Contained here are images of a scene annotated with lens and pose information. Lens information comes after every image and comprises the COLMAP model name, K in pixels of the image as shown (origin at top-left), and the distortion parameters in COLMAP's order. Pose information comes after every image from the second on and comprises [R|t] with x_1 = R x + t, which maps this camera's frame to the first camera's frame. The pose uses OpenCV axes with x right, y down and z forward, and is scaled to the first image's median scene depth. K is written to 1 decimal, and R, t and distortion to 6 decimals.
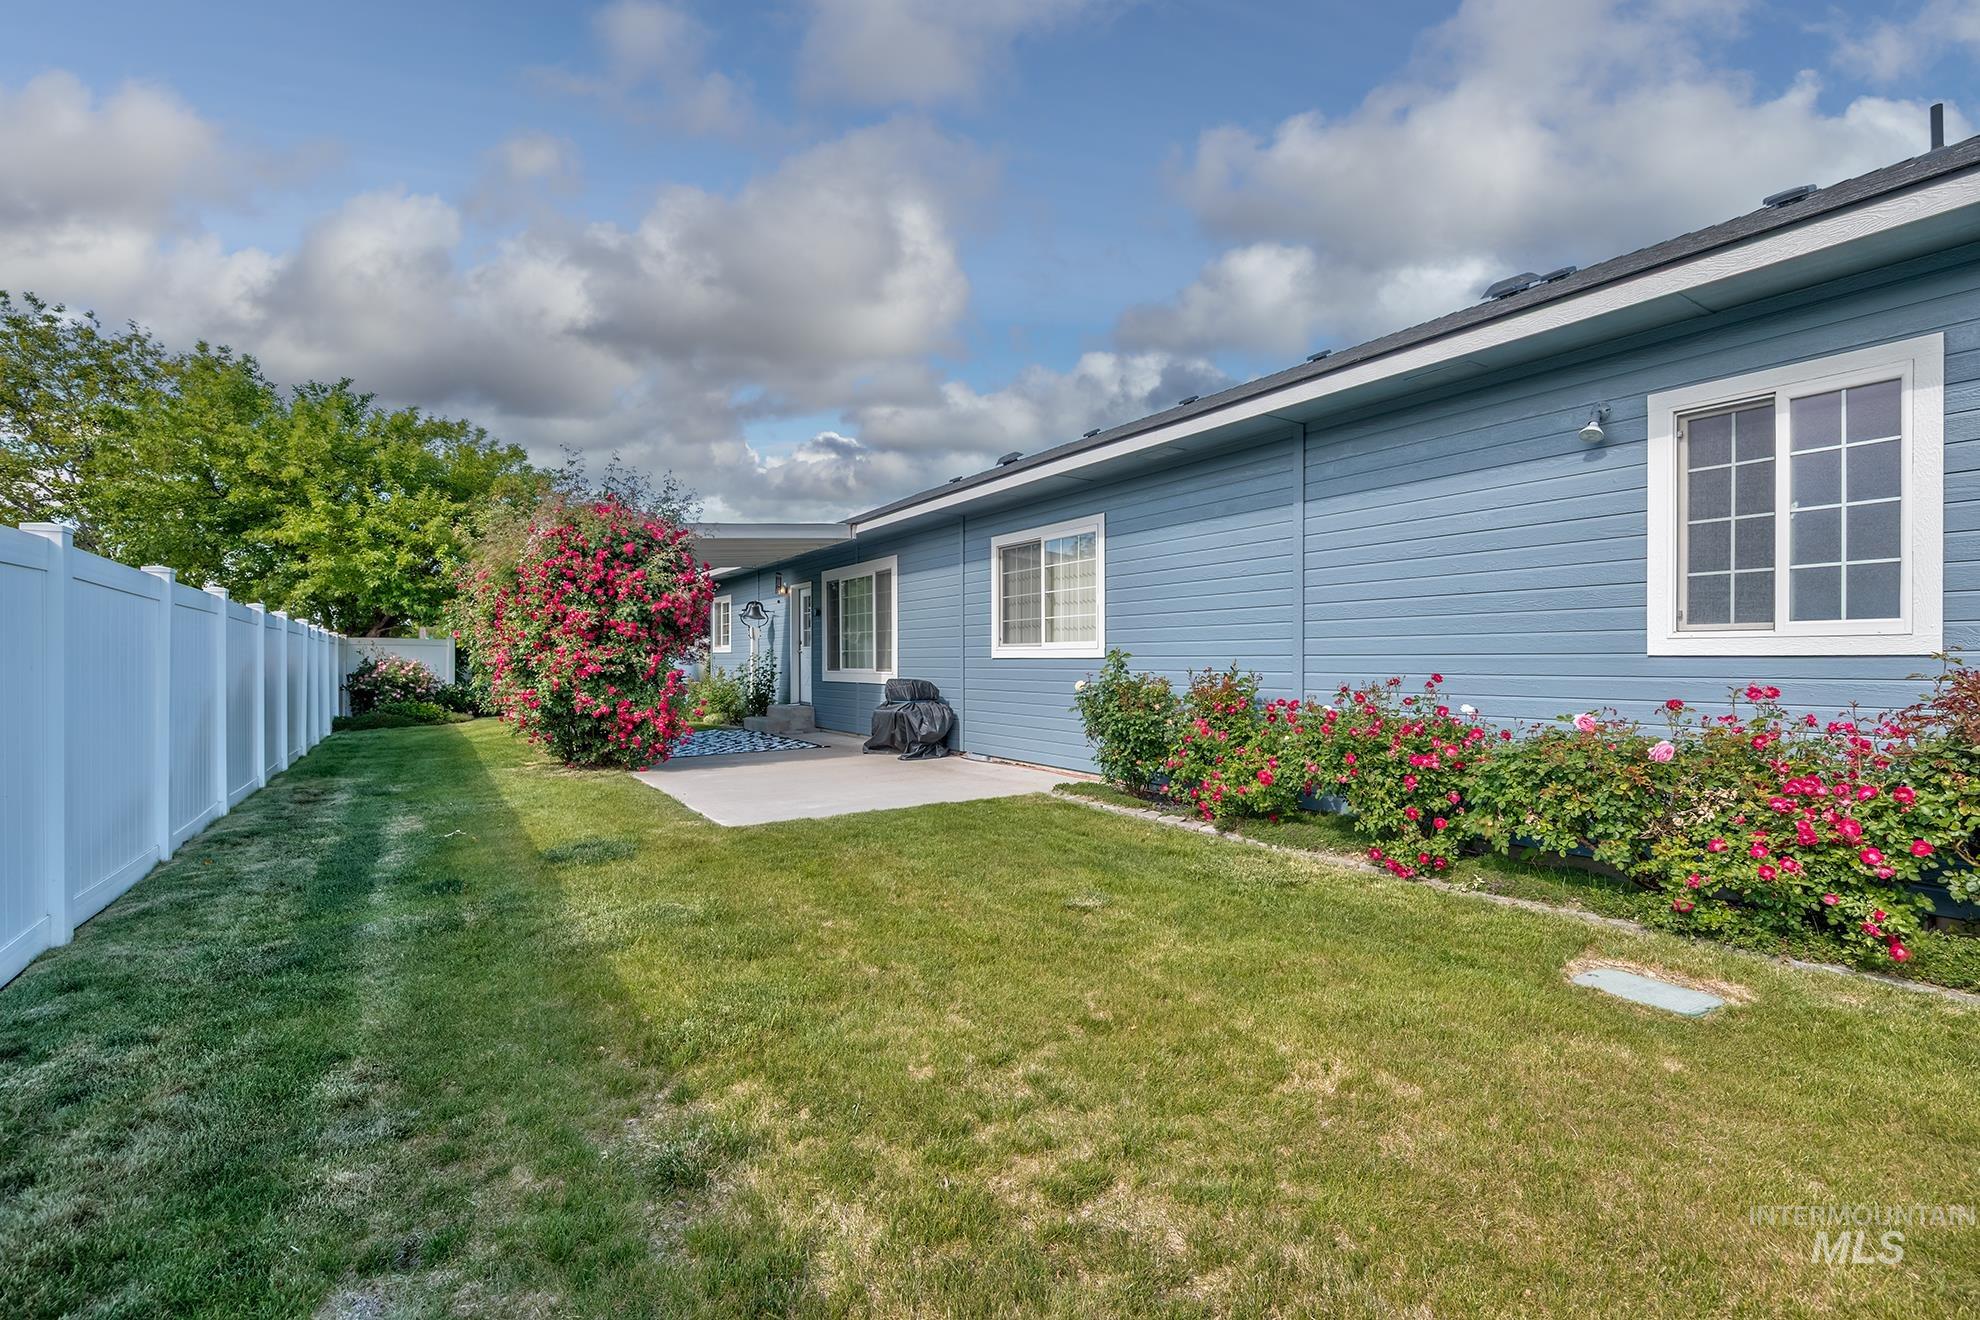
lens RADIAL K [[853.4, 0, 996.3], [0, 853.4, 654.5], [0, 0, 1]] dist [0.000672, -0.000194]
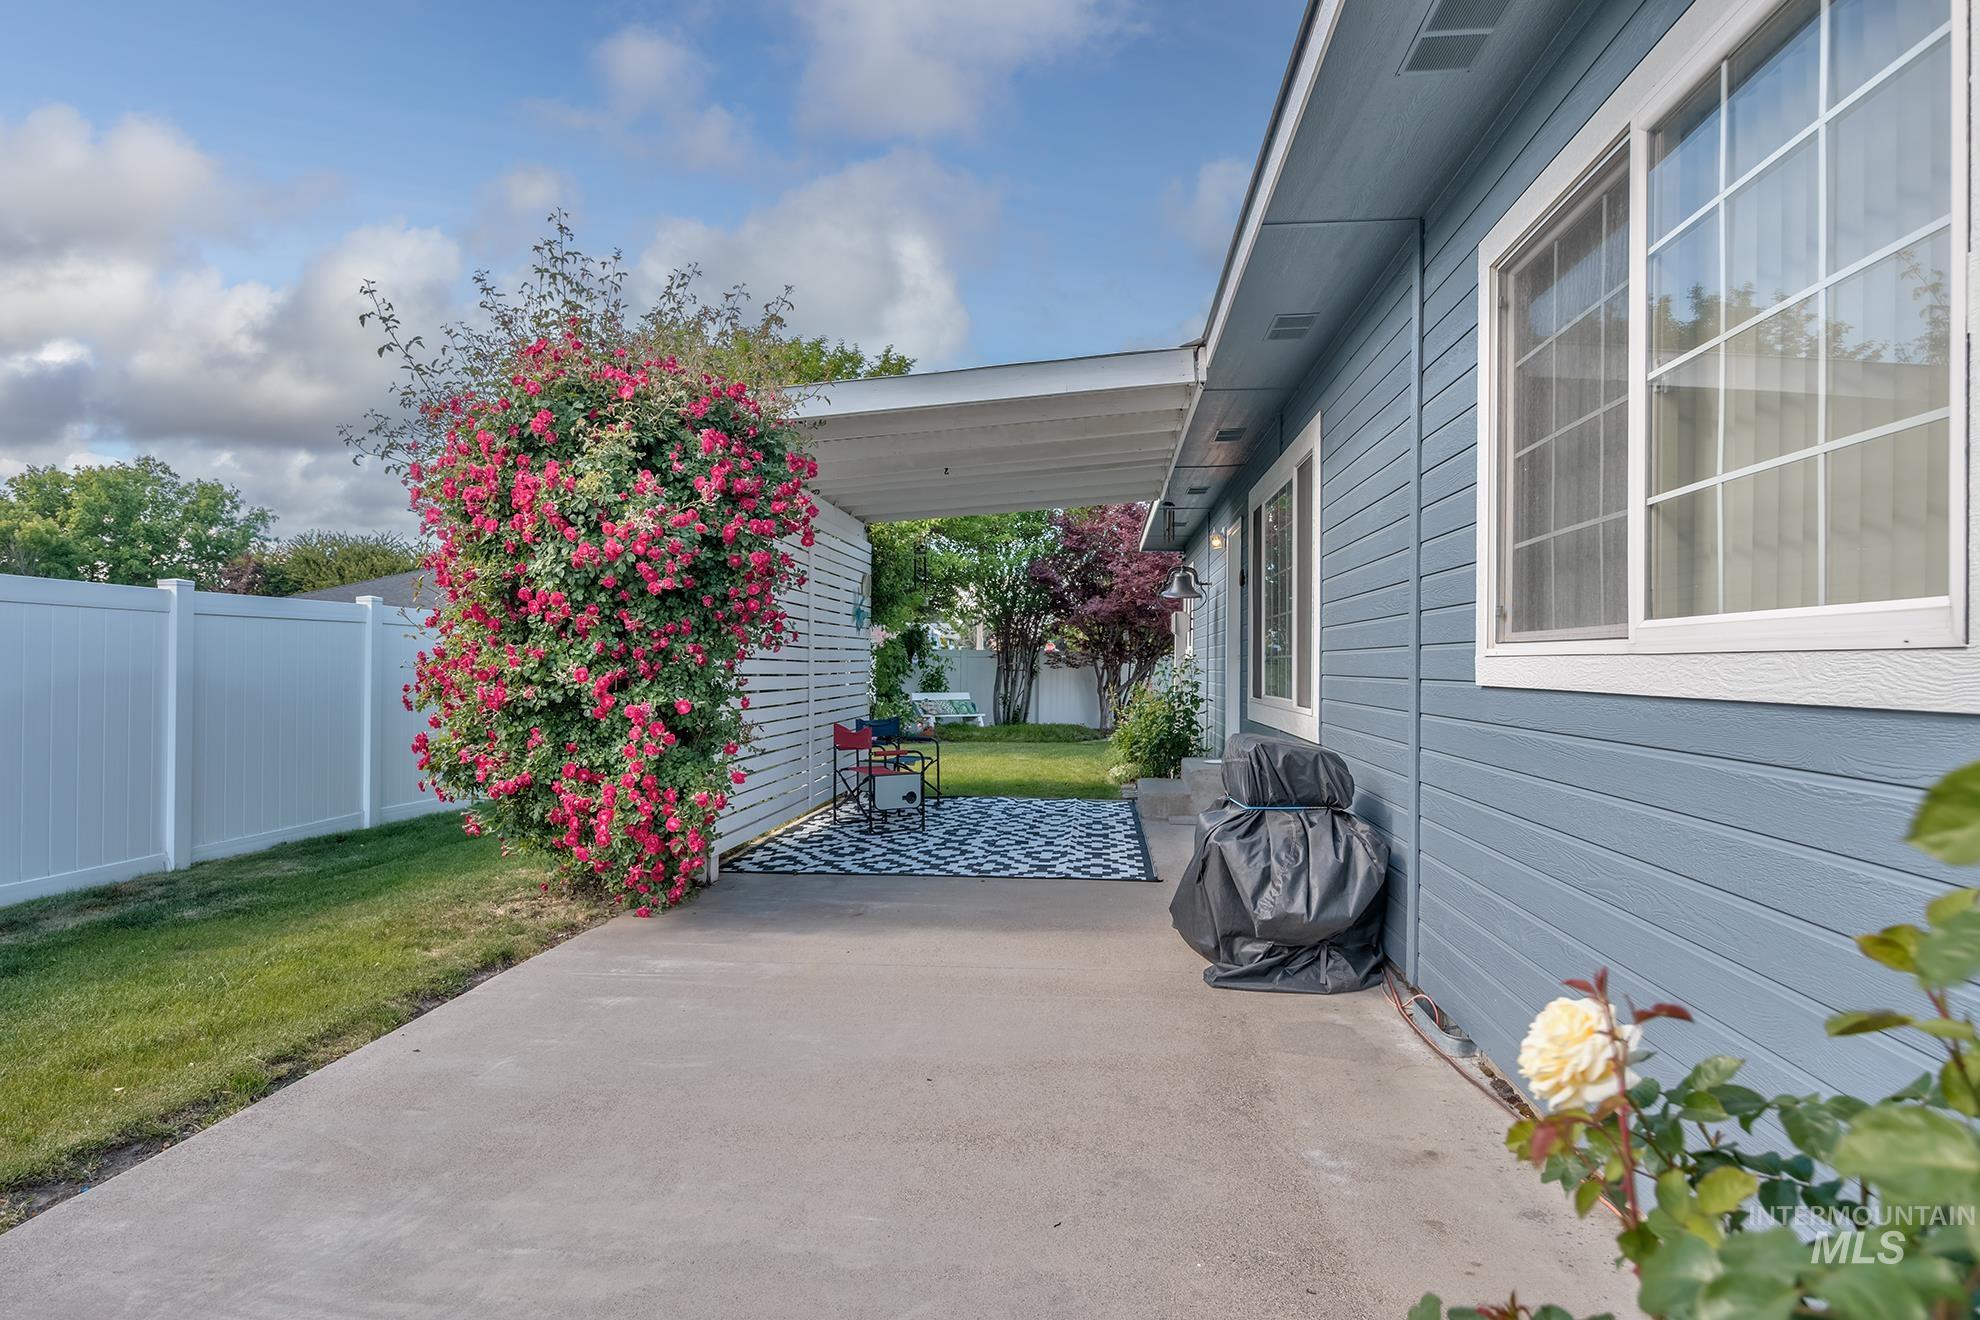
lens RADIAL K [[1051.8, 0, 991.1], [0, 1051.8, 654.6], [0, 0, 1]] dist [-0.000290, 0.000054]
pose [[0.771246, 0.005161, -0.636517, 0.086425], [-0.009915, 0.999943, -0.003907, -0.002522], [0.636461, 0.009324, 0.771253, 0.620951]]
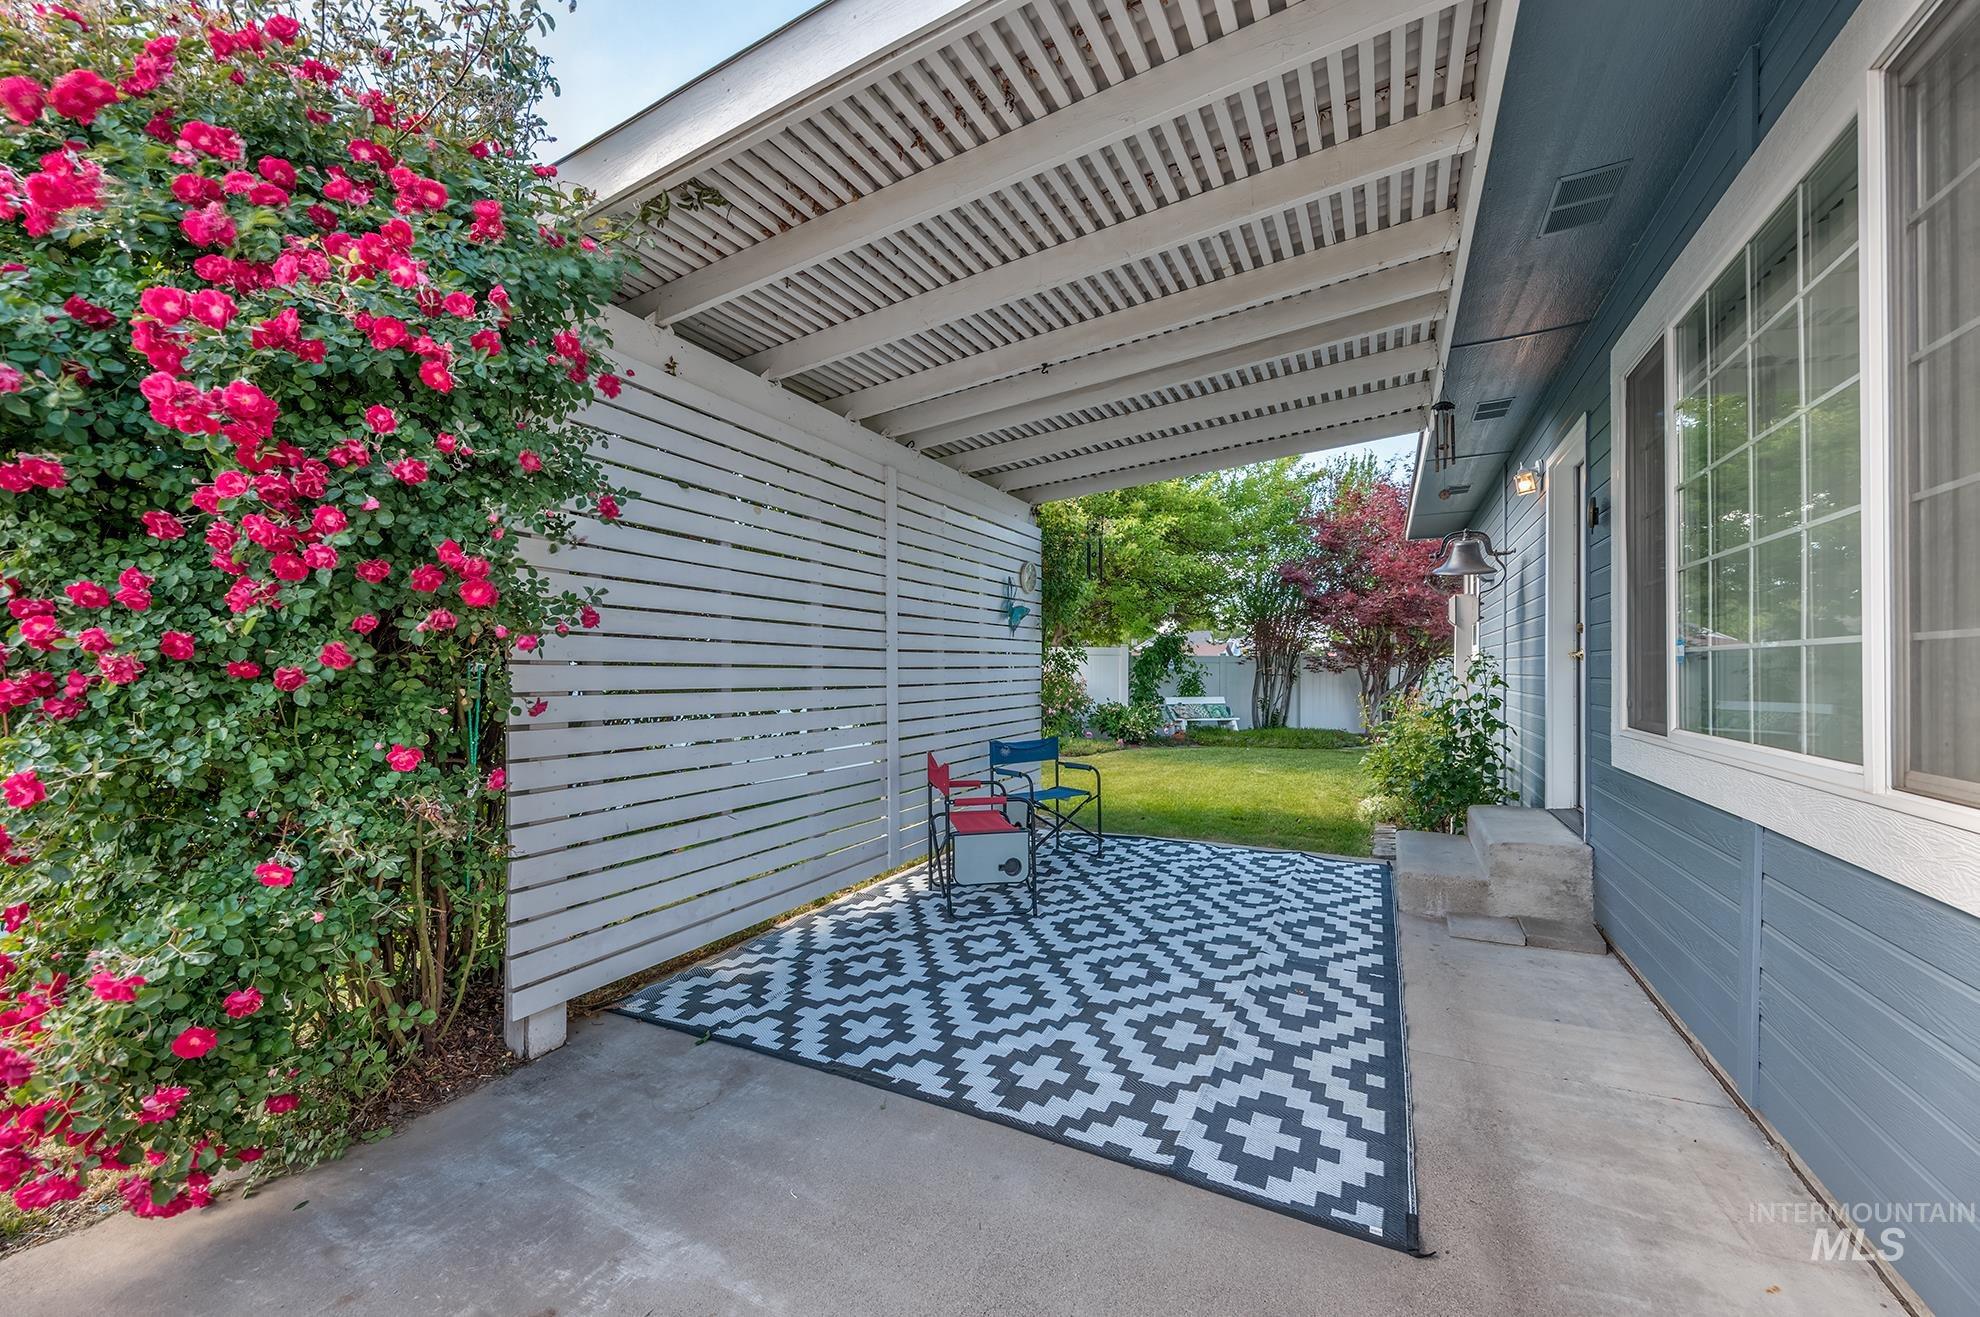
lens RADIAL K [[774.9, 0, 985.0], [0, 774.9, 671.4], [0, 0, 1]] dist [0.001441, 0.000155]
pose [[0.490191, 0.005480, -0.871598, -0.127022], [0.002247, 0.999969, 0.007551, -0.000530], [0.871612, -0.005660, 0.490164, 0.991951]]
